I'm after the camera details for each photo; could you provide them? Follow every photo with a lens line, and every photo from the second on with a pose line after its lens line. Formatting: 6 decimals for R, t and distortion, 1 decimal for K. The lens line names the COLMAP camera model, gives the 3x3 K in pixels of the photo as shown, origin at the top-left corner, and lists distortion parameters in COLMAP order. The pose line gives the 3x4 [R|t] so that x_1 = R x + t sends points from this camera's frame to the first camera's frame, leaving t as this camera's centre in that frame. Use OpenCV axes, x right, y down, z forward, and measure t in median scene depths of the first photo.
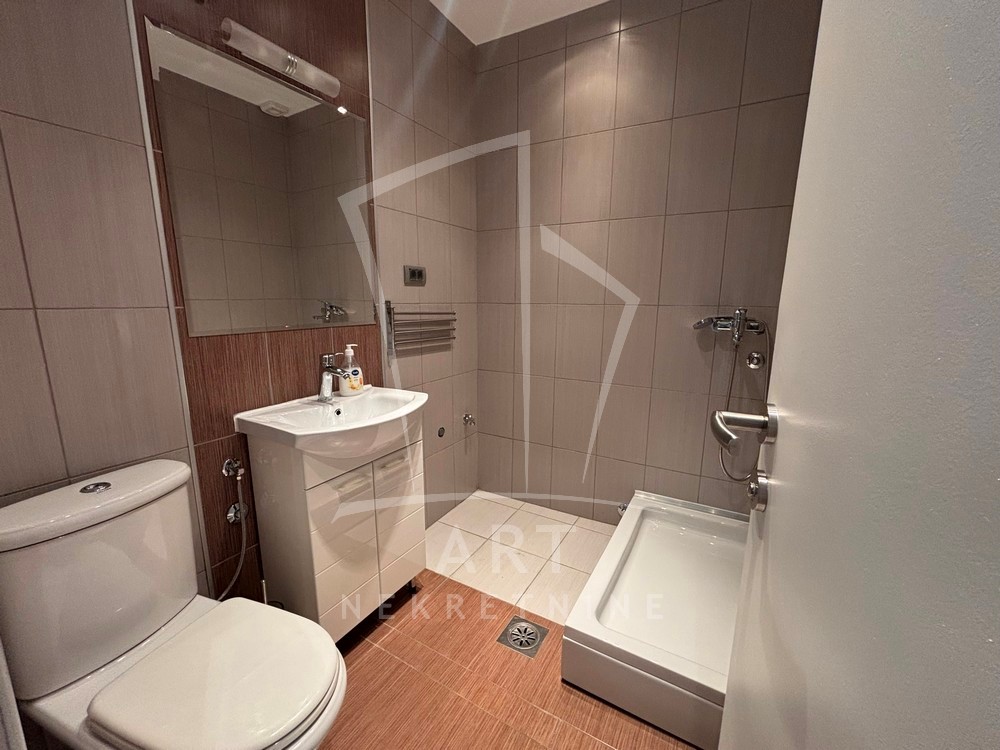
lens RADIAL K [[407.4, 0, 499.1], [0, 407.4, 374.3], [0, 0, 1]] dist [0.001131, 0.000419]
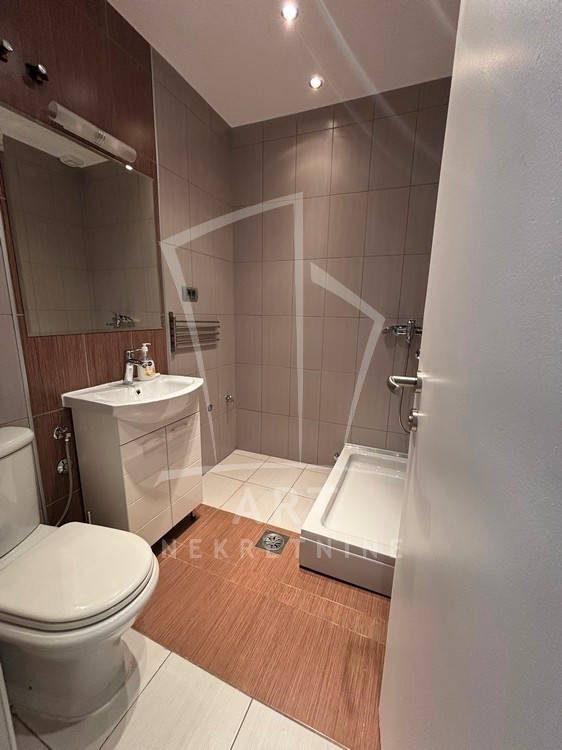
lens RADIAL K [[305.5, 0, 283.9], [0, 305.5, 375.4], [0, 0, 1]] dist [0.001131, 0.000419]
pose [[0.991888, -0.013588, 0.126387, -0.033673], [0.011094, 0.999730, 0.020419, 0.020200], [-0.126630, -0.018851, 0.991771, -0.092459]]
